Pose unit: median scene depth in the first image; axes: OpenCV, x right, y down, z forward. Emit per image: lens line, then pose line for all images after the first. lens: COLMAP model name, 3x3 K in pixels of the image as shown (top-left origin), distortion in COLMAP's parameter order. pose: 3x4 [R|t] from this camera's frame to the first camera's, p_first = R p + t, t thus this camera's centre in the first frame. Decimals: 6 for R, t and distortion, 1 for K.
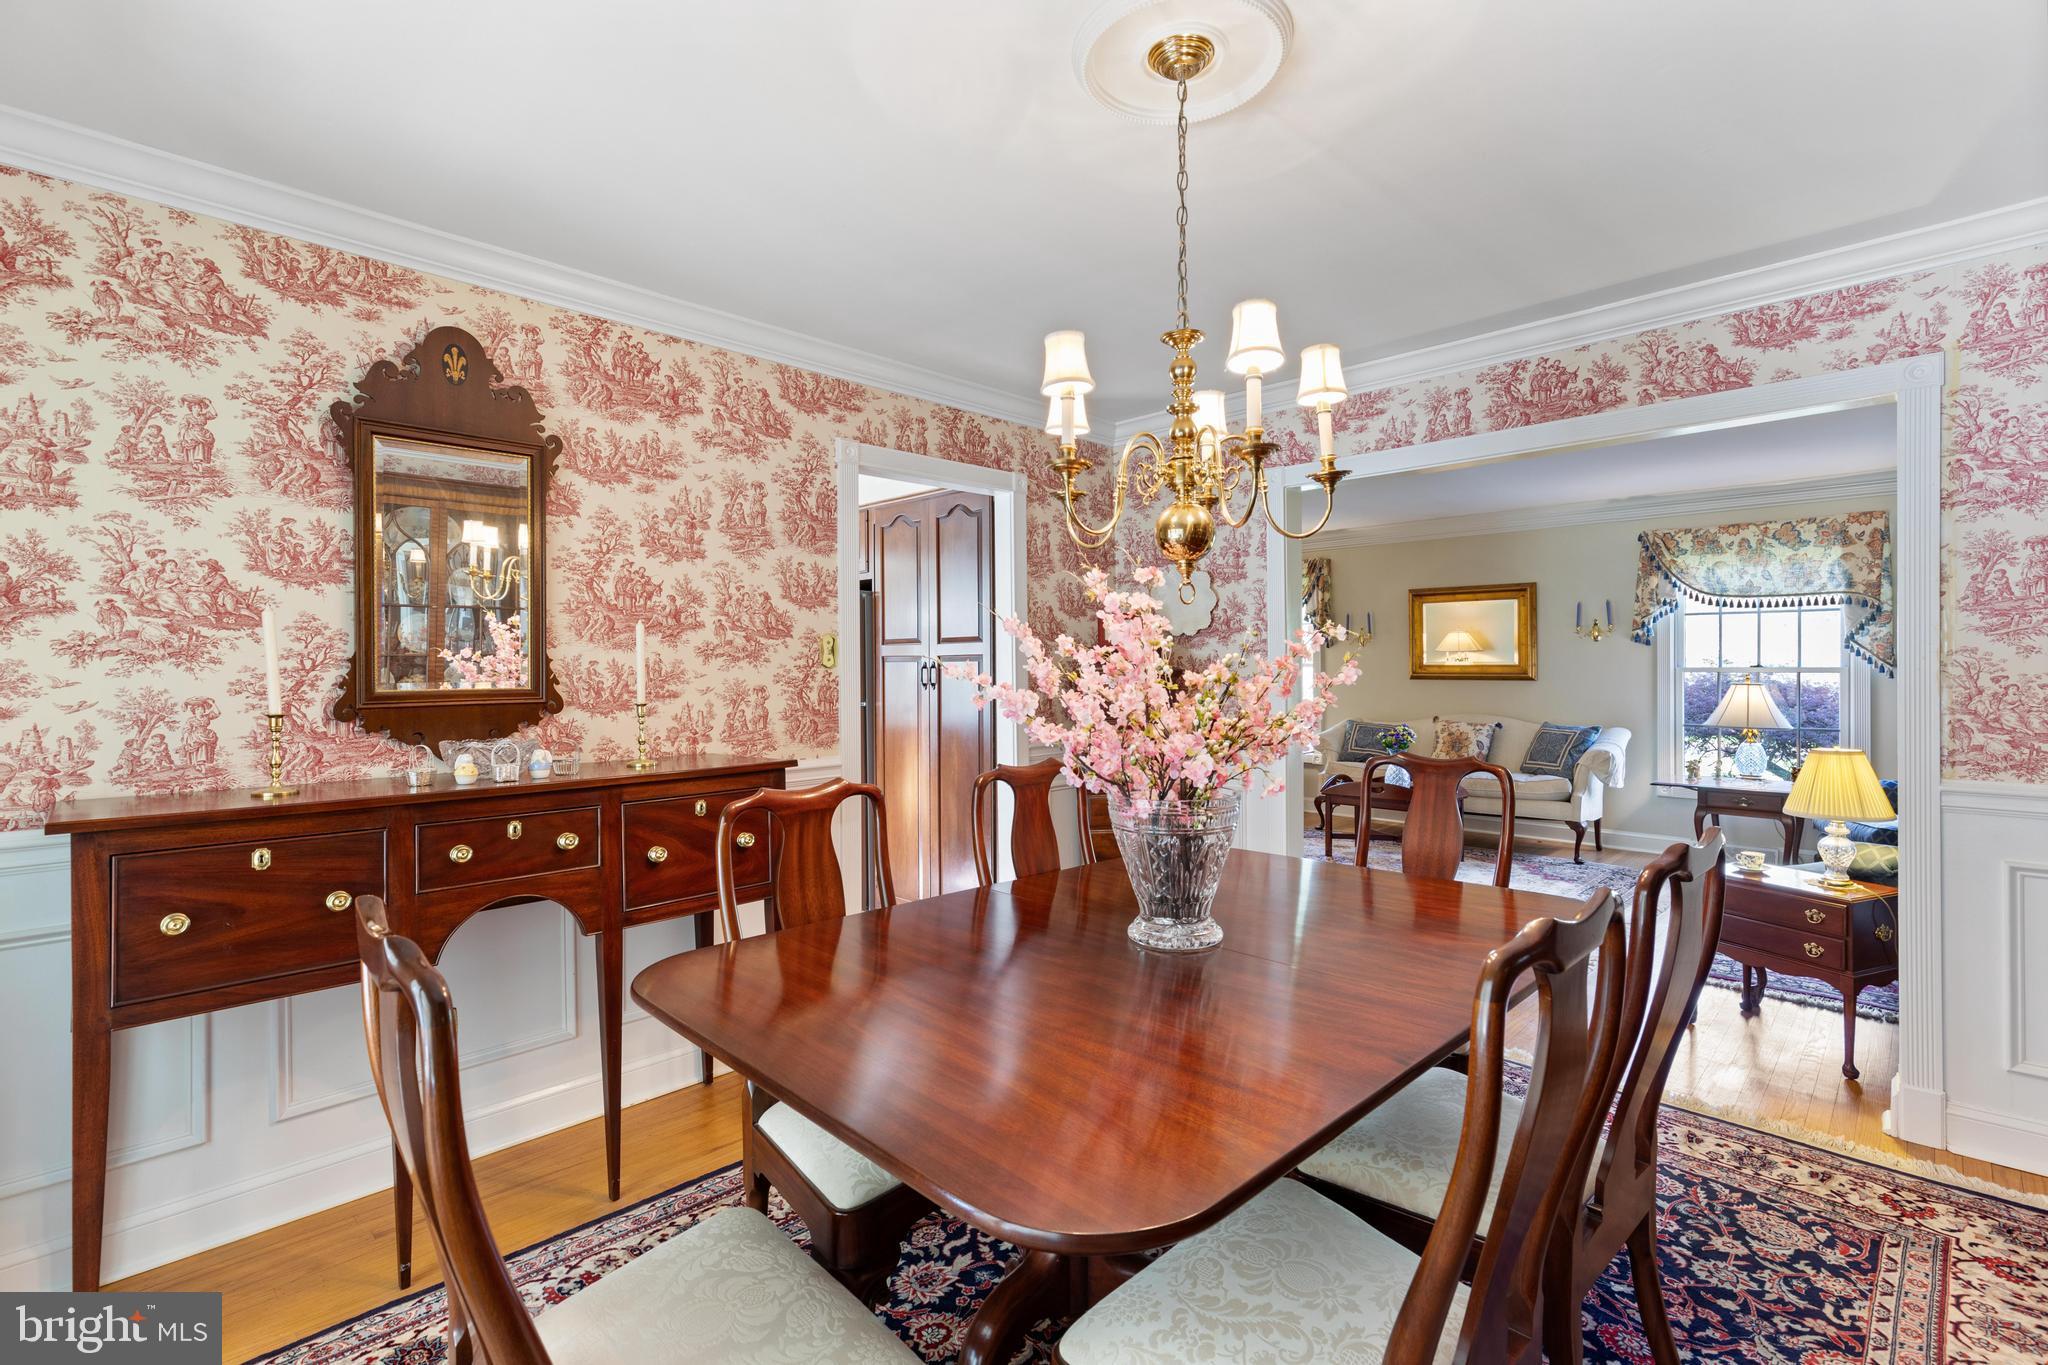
lens RADIAL K [[927.7, 0, 1024.0], [0, 927.7, 682.5], [0, 0, 1]] dist [-0.001397, -0.000099]
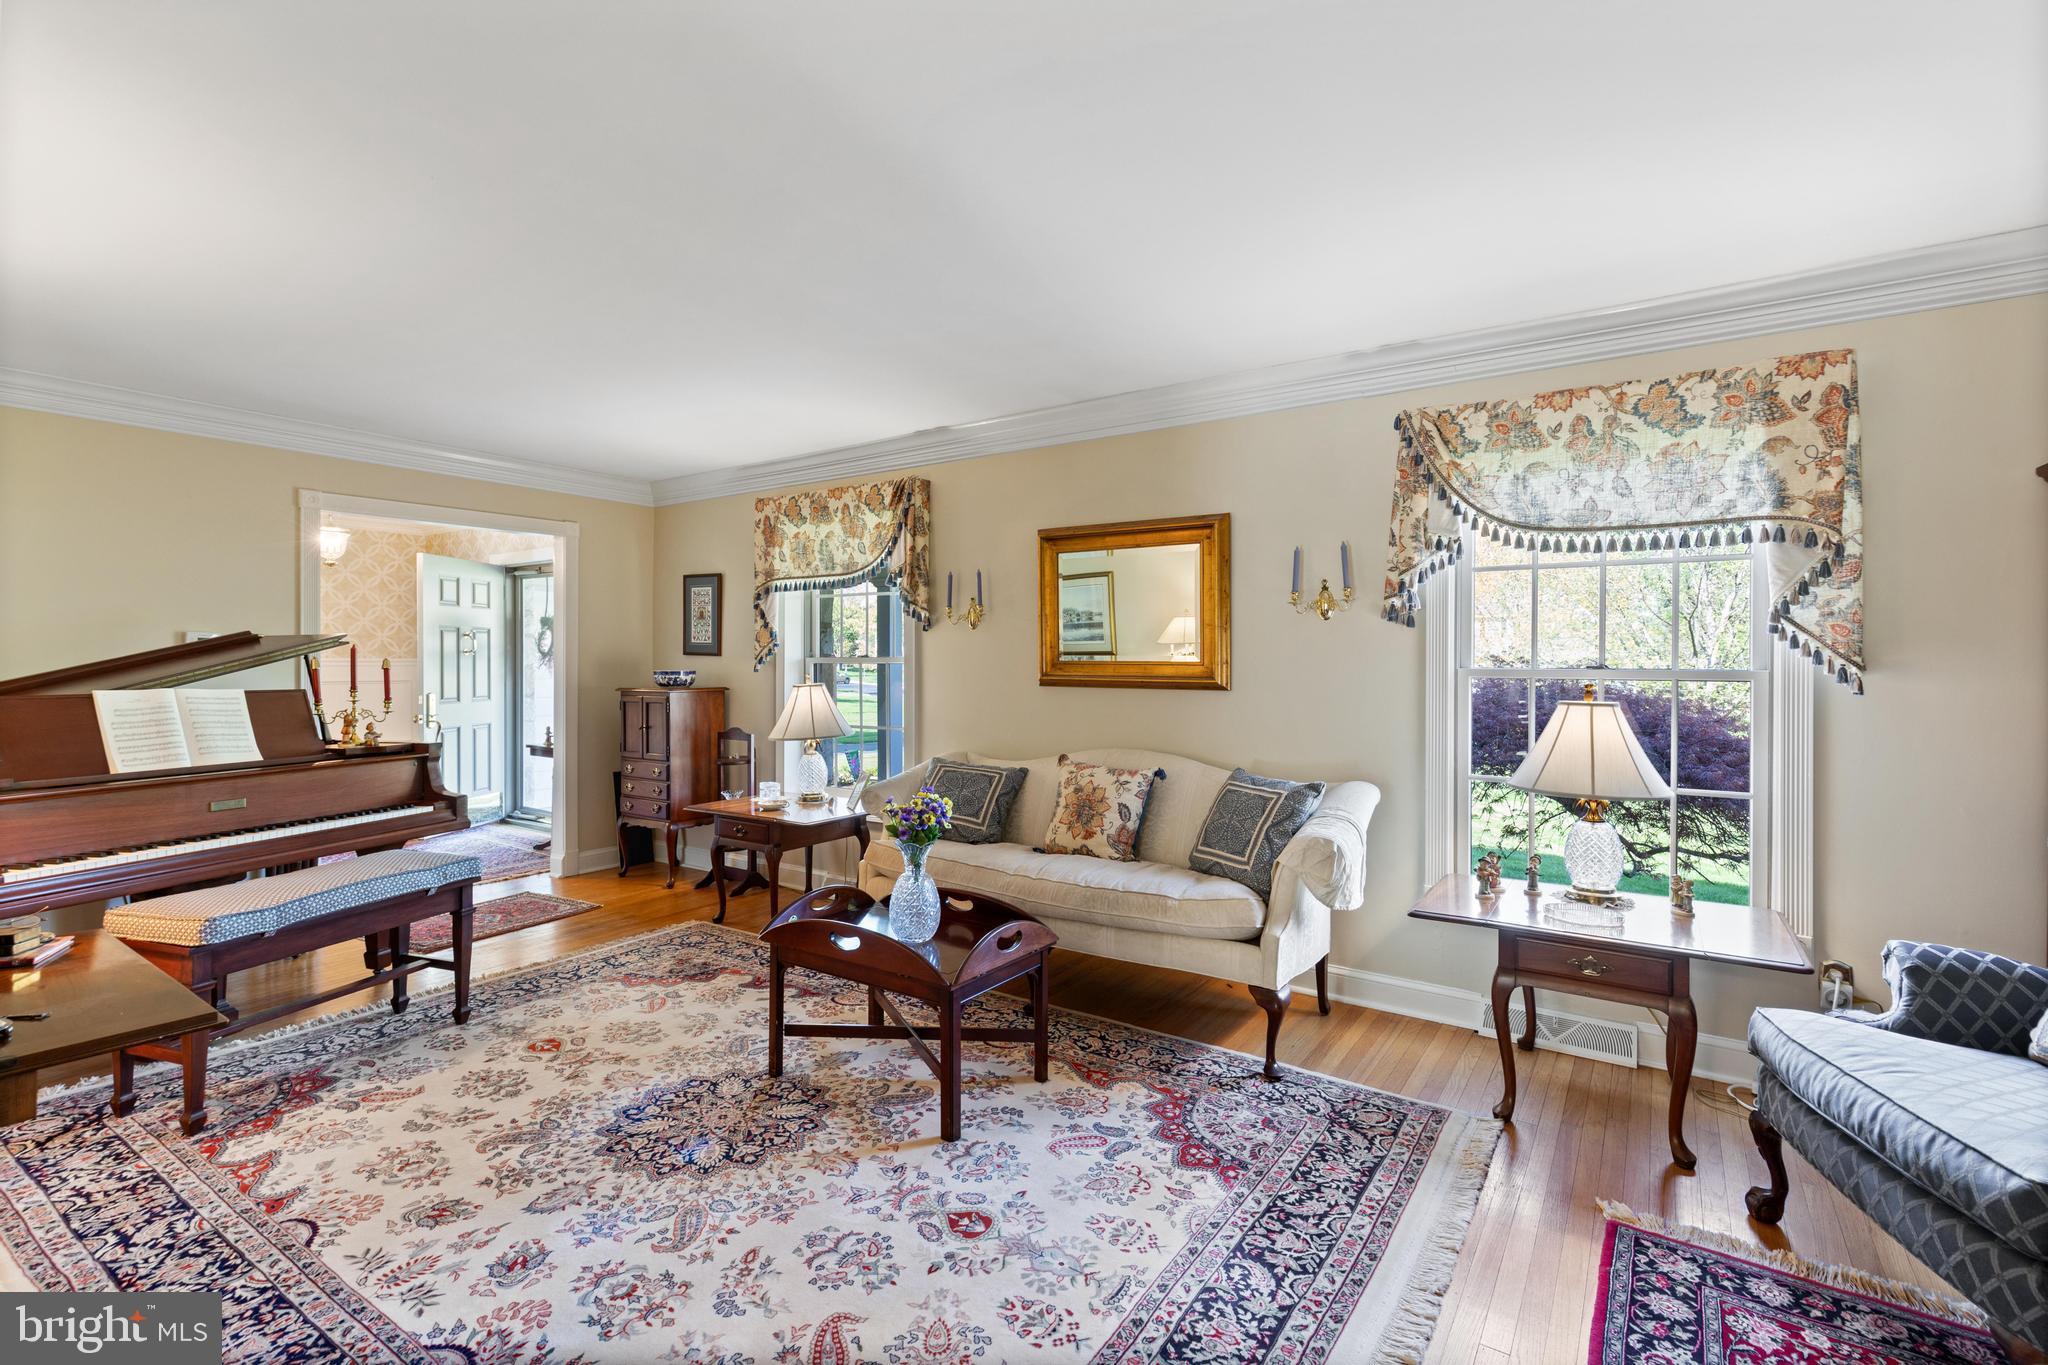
lens RADIAL K [[927.7, 0, 1024.0], [0, 927.7, 682.5], [0, 0, 1]] dist [-0.001397, -0.000099]
pose [[0.983829, 0.004924, 0.179040, 0.384519], [-0.005568, 0.999980, 0.003099, -0.009189], [-0.179021, -0.004046, 0.983837, 0.551486]]
